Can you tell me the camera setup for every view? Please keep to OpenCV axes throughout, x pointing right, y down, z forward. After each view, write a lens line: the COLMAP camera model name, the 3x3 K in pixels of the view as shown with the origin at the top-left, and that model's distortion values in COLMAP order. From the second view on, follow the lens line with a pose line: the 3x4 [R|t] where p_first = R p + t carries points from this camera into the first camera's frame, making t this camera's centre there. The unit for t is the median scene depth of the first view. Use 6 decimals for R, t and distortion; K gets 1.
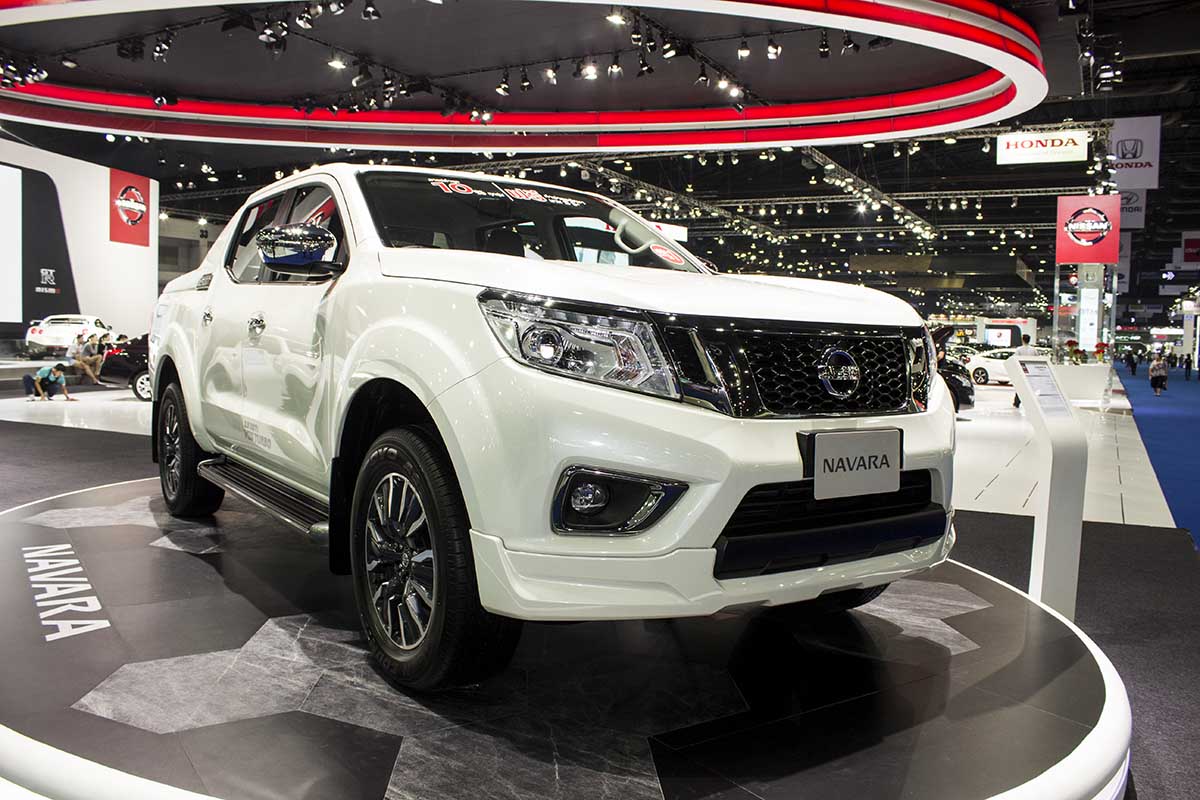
lens RADIAL K [[1007.5, 0, 613.7], [0, 1007.5, 399.1], [0, 0, 1]] dist [-0.166862, 0.122691]
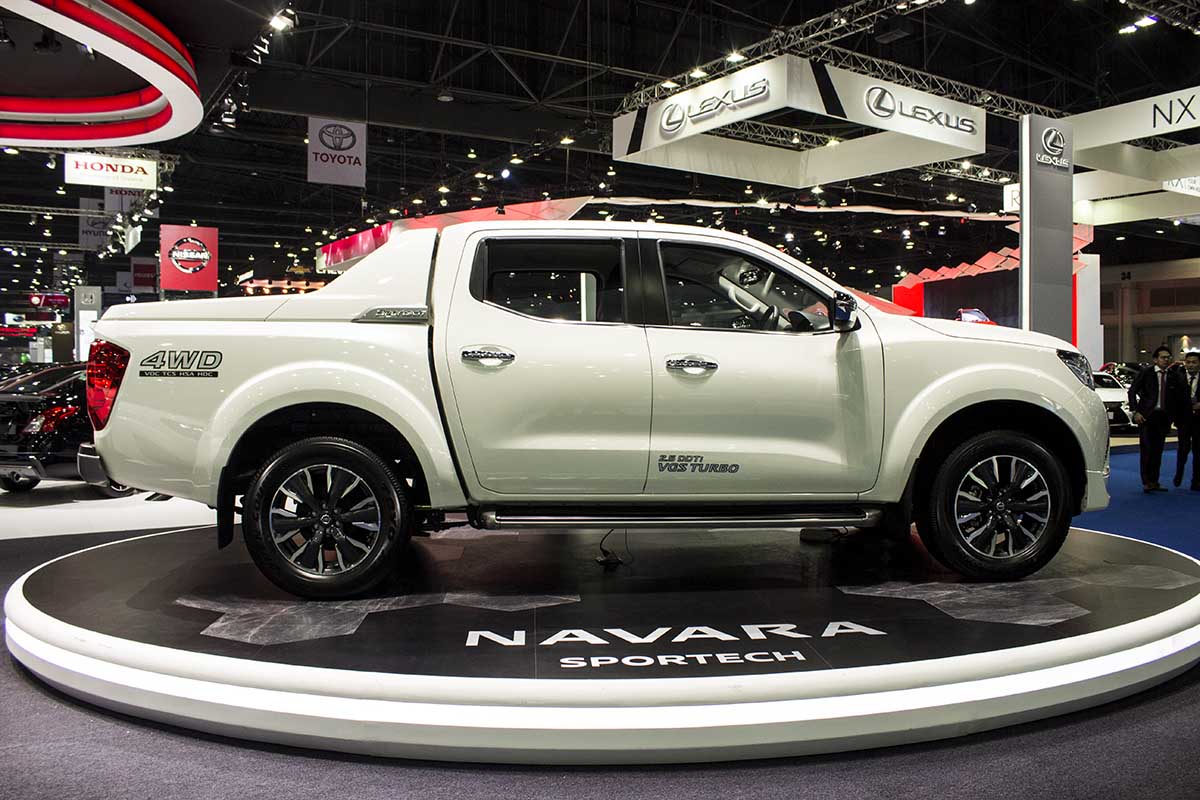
lens RADIAL K [[1007.5, 0, 613.7], [0, 1007.5, 399.1], [0, 0, 1]] dist [-0.166862, 0.122691]
pose [[0.476513, -0.039929, 0.878260, -0.215360], [0.057542, 0.998243, 0.014164, -0.008877], [-0.877282, 0.043788, 0.477974, 0.083285]]
